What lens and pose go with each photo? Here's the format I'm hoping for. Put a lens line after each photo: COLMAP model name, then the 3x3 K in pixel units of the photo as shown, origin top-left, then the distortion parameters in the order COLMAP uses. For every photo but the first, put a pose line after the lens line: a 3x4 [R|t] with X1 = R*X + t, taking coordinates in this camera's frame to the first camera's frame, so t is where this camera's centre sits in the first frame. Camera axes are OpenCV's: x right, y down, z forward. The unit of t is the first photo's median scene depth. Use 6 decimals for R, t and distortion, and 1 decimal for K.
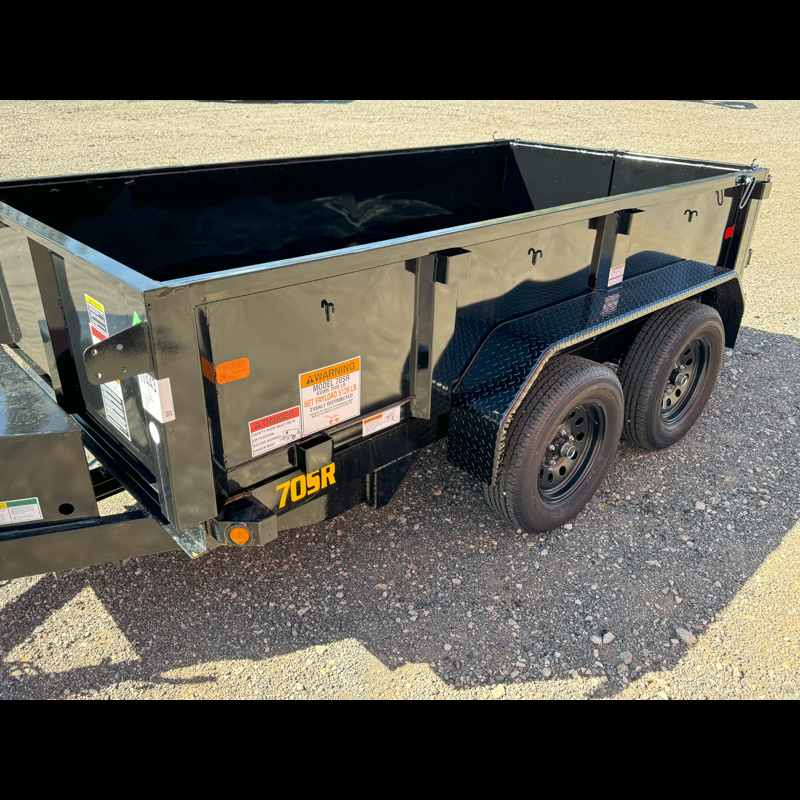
lens RADIAL K [[678.8, 0, 400.0], [0, 678.8, 400.0], [0, 0, 1]] dist [0.003411, 0.006147]
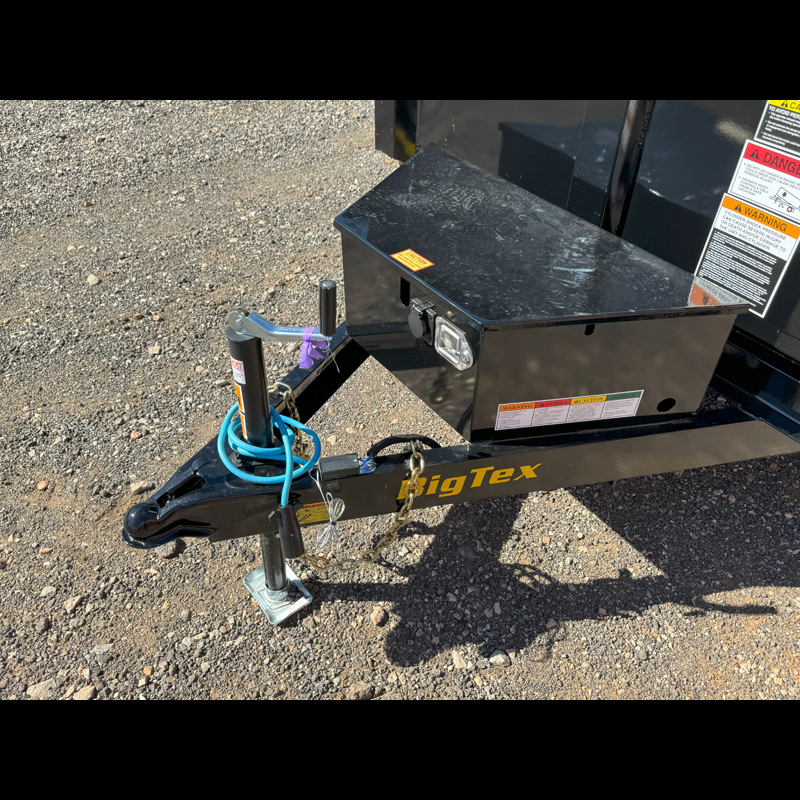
lens RADIAL K [[678.8, 0, 400.0], [0, 678.8, 400.0], [0, 0, 1]] dist [0.003411, 0.006147]
pose [[0.995229, 0.070940, -0.066989, -0.676529], [-0.050679, 0.962531, 0.266395, -0.026419], [0.083377, -0.261729, 0.961533, 0.242306]]
